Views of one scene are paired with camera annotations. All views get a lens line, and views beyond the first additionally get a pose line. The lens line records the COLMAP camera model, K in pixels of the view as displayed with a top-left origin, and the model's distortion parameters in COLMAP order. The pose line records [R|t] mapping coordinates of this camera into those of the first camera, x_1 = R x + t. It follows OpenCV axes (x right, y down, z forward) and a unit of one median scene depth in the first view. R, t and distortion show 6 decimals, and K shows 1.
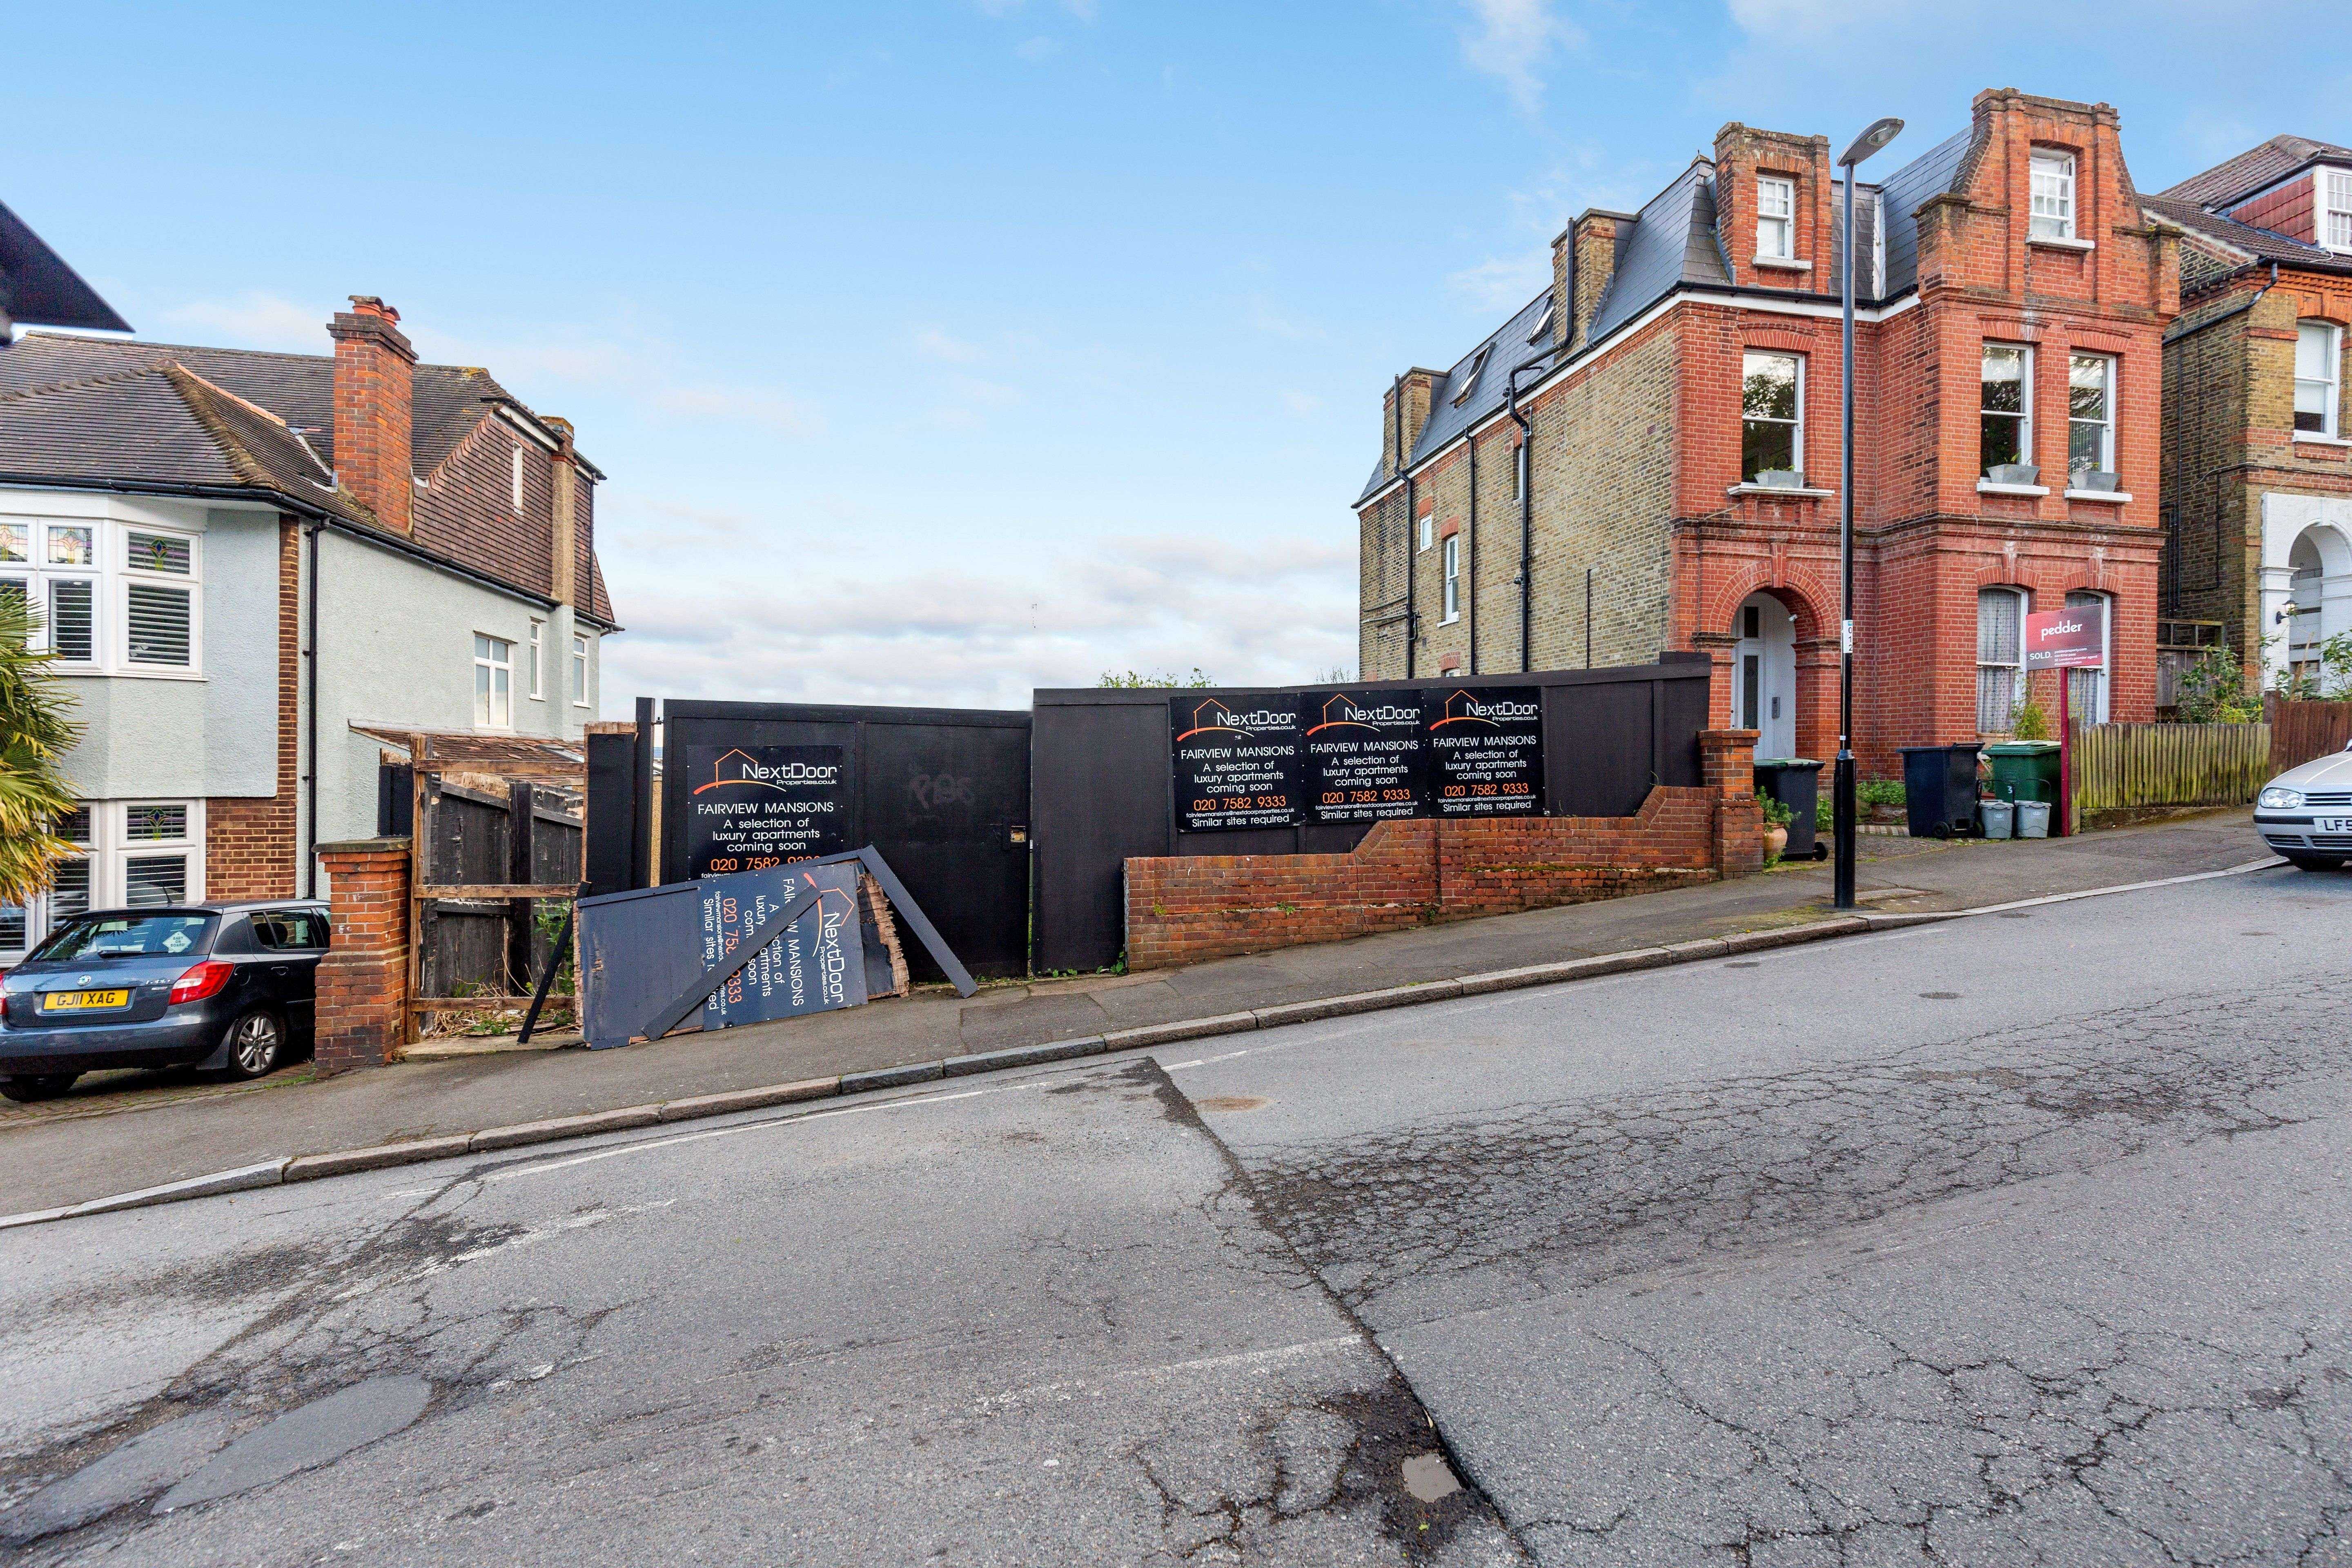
lens RADIAL K [[1089.6, 0, 1183.0], [0, 1089.6, 769.6], [0, 0, 1]] dist [0.007695, 0.000080]
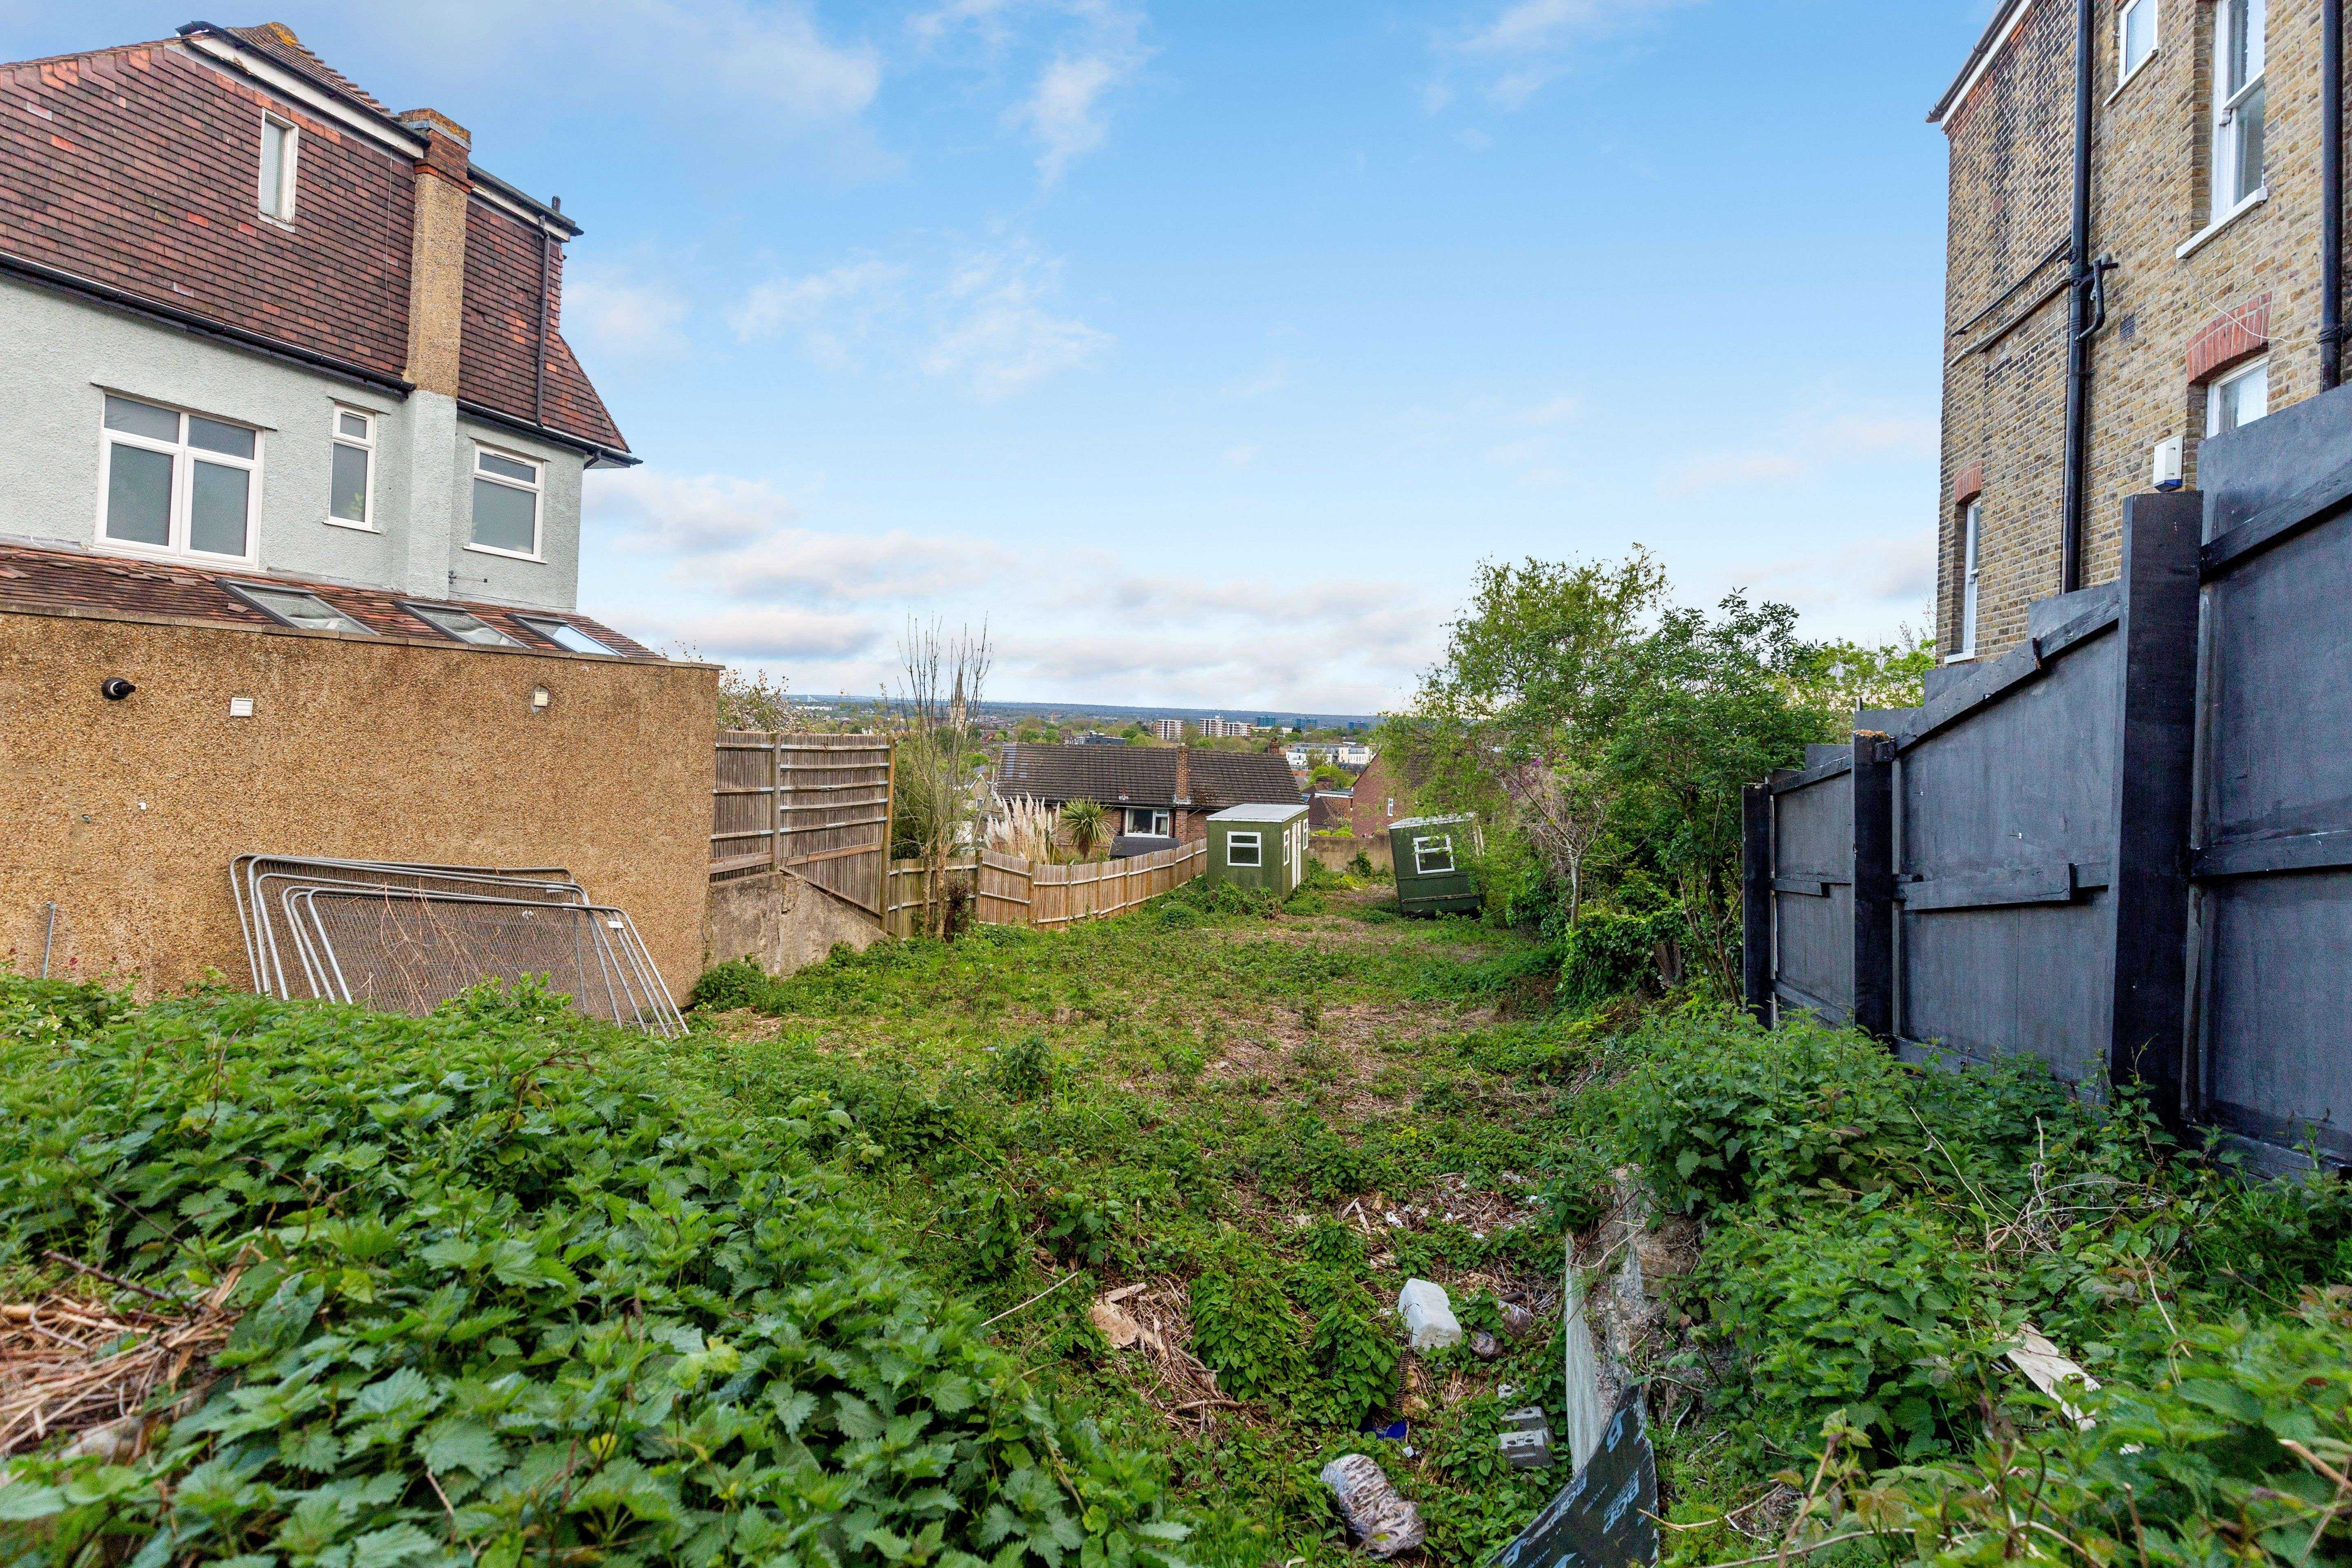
lens RADIAL K [[1089.6, 0, 1190.2], [0, 1089.6, 696.5], [0, 0, 1]] dist [0.007695, 0.000080]
pose [[0.875819, 0.018245, -0.482294, 0.131182], [-0.038647, 0.998728, -0.032400, 0.029560], [0.481090, 0.047016, 0.875410, 0.556507]]
